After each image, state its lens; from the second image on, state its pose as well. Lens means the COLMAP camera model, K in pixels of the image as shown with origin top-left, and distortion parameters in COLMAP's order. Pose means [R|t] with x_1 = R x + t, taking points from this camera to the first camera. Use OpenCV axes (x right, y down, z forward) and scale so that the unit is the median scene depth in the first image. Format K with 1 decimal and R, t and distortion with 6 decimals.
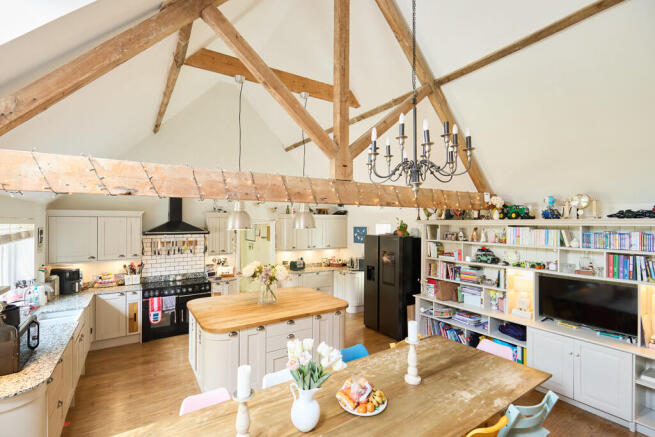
lens RADIAL K [[301.4, 0, 323.1], [0, 301.4, 221.8], [0, 0, 1]] dist [0.005641, 0.000094]
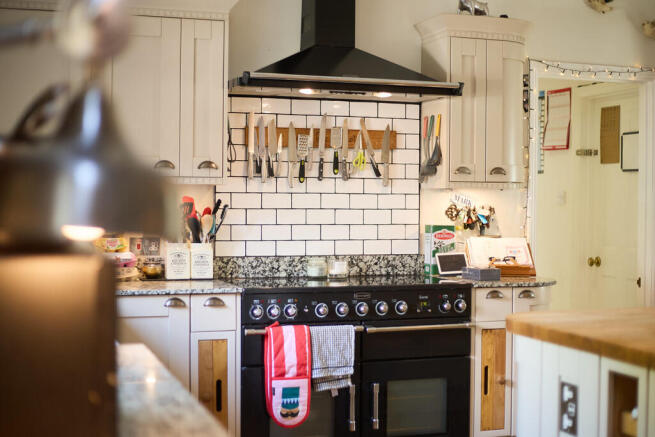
lens RADIAL K [[955.9, 0, 325.5], [0, 955.9, 223.9], [0, 0, 1]] dist [-0.104911, 0.000000]
pose [[0.970783, 0.012475, -0.239637, -0.392057], [-0.006875, 0.999684, 0.024192, 0.171080], [0.239863, -0.021838, 0.970561, 0.267604]]
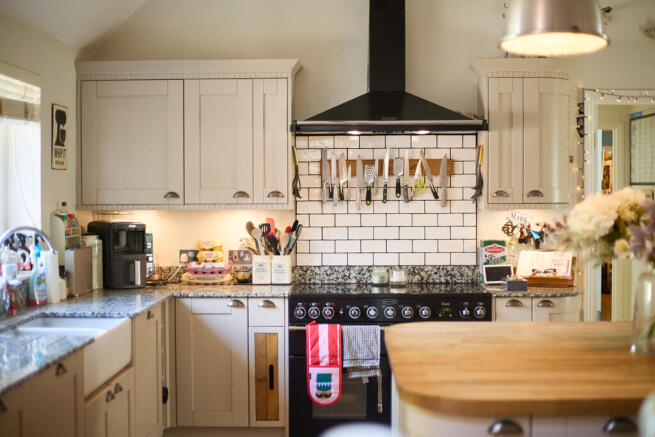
lens RADIAL K [[955.9, 0, 330.3], [0, 955.9, 216.2], [0, 0, 1]] dist [-0.104911, 0.000000]
pose [[0.831495, 0.012262, -0.555397, 0.009605], [0.004500, 0.999575, 0.028806, 0.127415], [0.555515, -0.026452, 0.831086, 0.201777]]
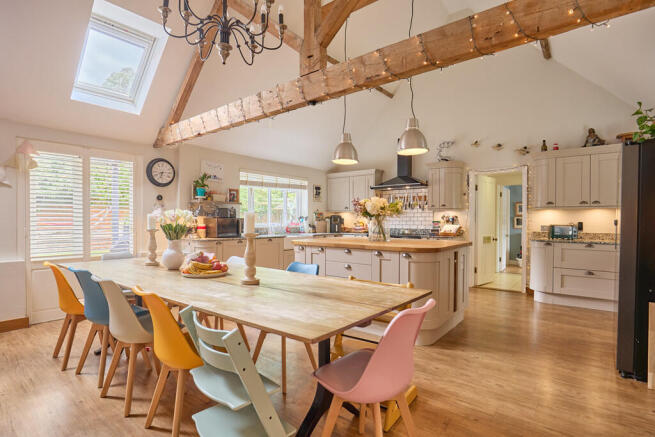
lens RADIAL K [[338.1, 0, 324.7], [0, 338.1, 222.2], [0, 0, 1]] dist [-0.010492, -0.000405]
pose [[0.326127, 0.007741, -0.945294, 0.683149], [0.000165, 0.999966, 0.008246, 0.191979], [0.945326, -0.002845, 0.326115, 0.489601]]
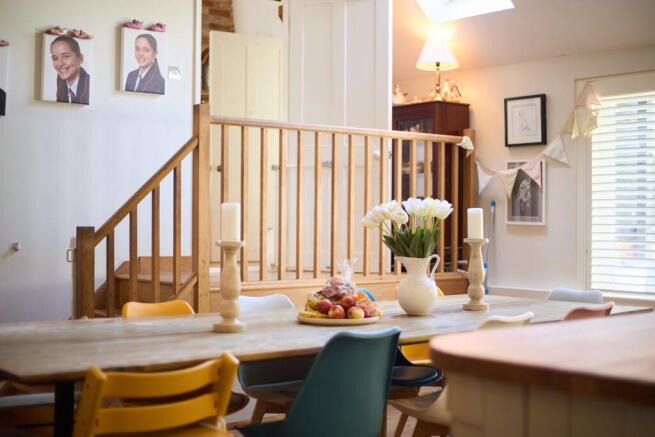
lens RADIAL K [[955.9, 0, 329.0], [0, 955.9, 217.6], [0, 0, 1]] dist [-0.104911, 0.000000]
pose [[-0.992379, -0.009033, -0.122888, 0.159954], [-0.008114, 0.999935, -0.007979, 0.201439], [0.122952, -0.006921, -0.992388, 1.386176]]
